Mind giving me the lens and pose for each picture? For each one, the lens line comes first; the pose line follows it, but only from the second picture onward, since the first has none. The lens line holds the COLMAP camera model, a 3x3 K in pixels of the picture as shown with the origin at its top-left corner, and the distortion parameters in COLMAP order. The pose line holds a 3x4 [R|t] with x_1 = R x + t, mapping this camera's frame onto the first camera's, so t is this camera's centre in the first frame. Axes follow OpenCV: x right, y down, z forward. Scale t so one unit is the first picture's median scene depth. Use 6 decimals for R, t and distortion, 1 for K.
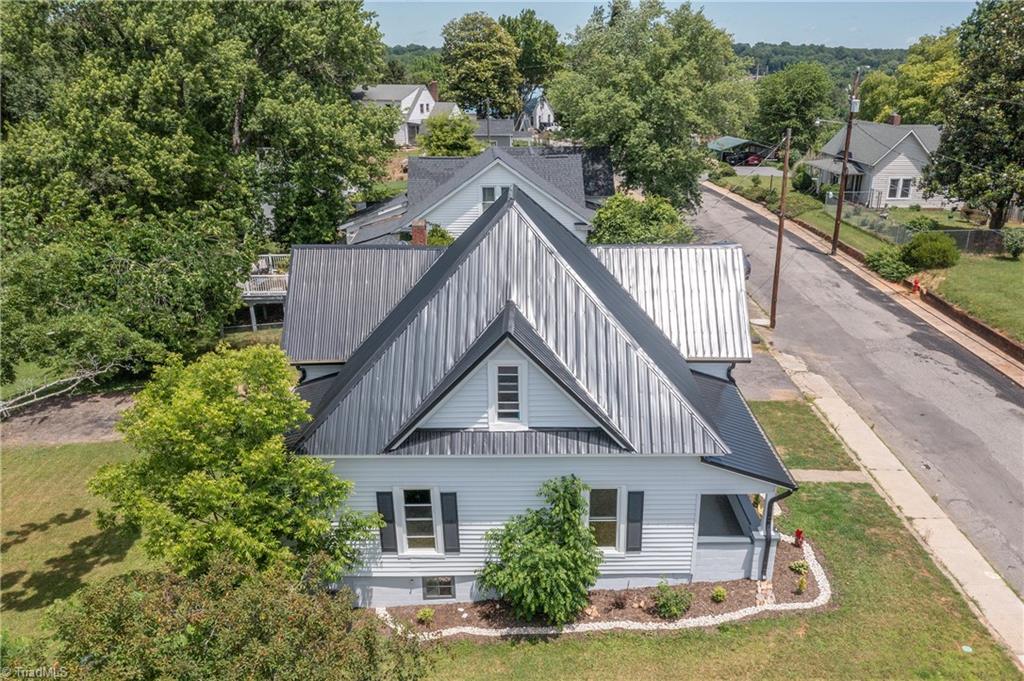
lens RADIAL K [[805.5, 0, 534.6], [0, 805.5, 462.2], [0, 0, 1]] dist [-0.002175, 0.001797]
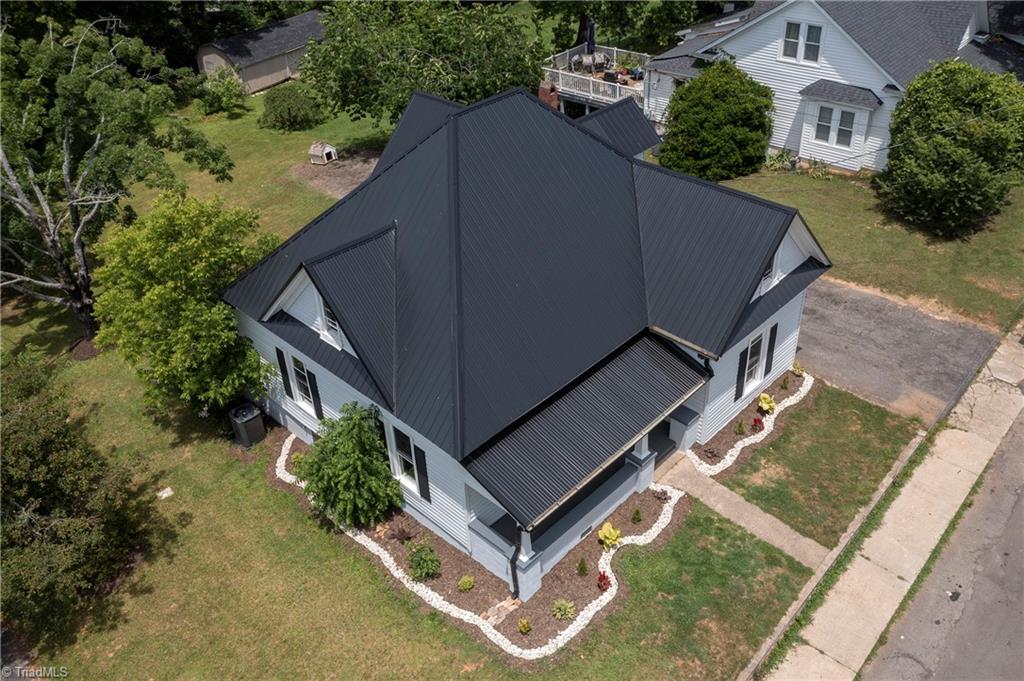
lens RADIAL K [[833.4, 0, 512.0], [0, 833.4, 340.5], [0, 0, 1]] dist [-0.012041, -0.003872]
pose [[0.721294, 0.377709, -0.580578, 0.695455], [-0.280834, 0.925715, 0.253346, -0.341353], [0.633141, -0.019690, 0.773786, 0.290301]]
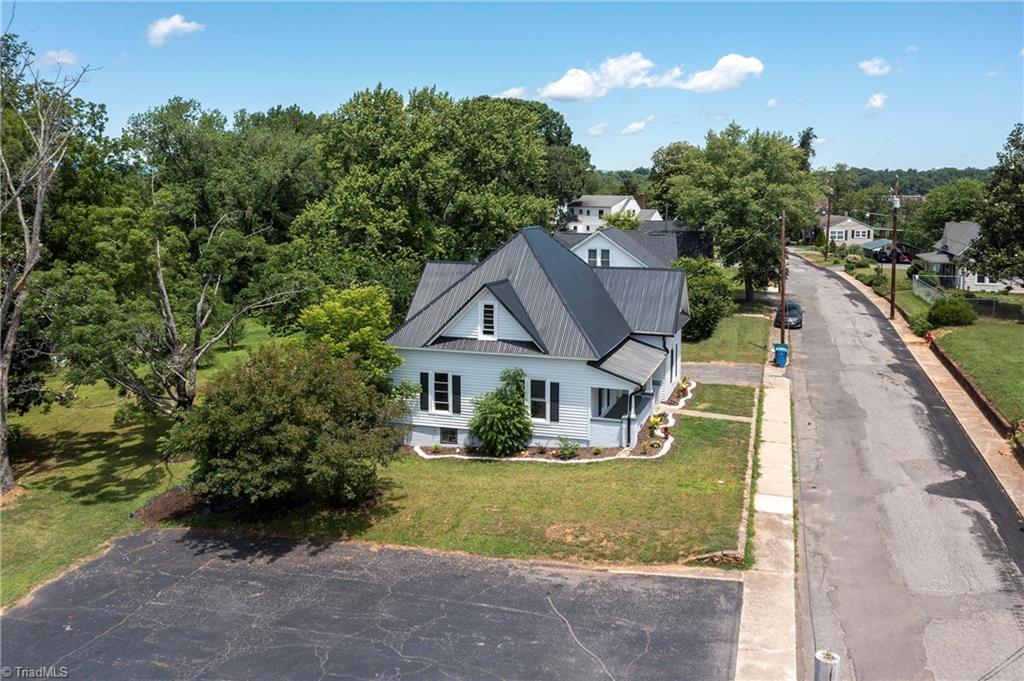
lens RADIAL K [[833.4, 0, 512.0], [0, 833.4, 340.5], [0, 0, 1]] dist [-0.012041, -0.003872]
pose [[0.942024, 0.066790, -0.328832, 0.595122], [-0.154501, 0.956262, -0.248379, 0.391202], [0.297861, 0.284784, 0.911141, -0.658727]]
